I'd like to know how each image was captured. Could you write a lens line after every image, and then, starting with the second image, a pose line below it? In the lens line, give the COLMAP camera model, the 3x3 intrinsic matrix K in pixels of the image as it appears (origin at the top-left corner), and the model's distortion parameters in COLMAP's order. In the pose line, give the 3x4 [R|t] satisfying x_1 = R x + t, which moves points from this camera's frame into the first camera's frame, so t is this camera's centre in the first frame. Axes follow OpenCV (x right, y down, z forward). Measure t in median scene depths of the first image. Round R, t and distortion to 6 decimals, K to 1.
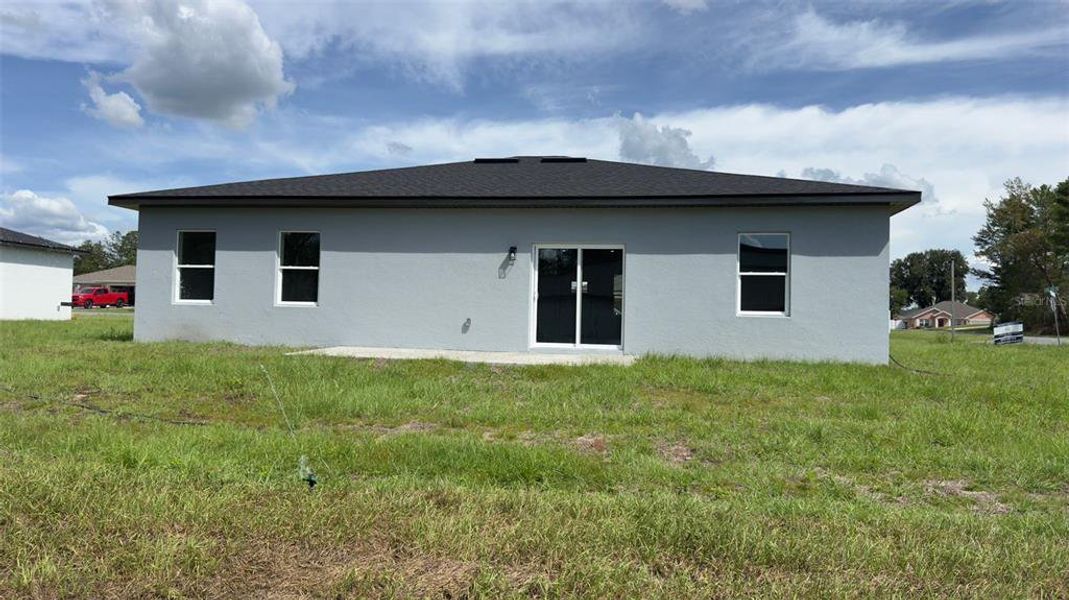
lens RADIAL K [[753.2, 0, 547.1], [0, 753.2, 328.7], [0, 0, 1]] dist [0.087153, -0.117770]
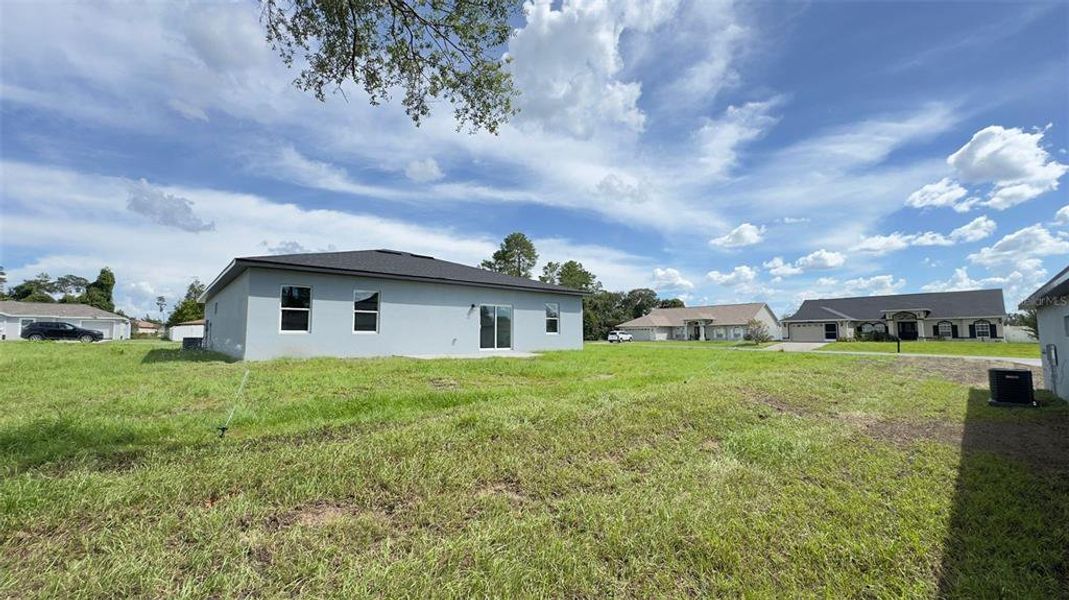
lens RADIAL K [[459.7, 0, 534.5], [0, 459.7, 300.0], [0, 0, 1]] dist [-0.000547, 0.000150]
pose [[0.614524, 0.040566, 0.787854, -0.762802], [0.027600, 0.996960, -0.072860, -0.016261], [-0.788415, 0.066519, 0.611536, 0.040659]]
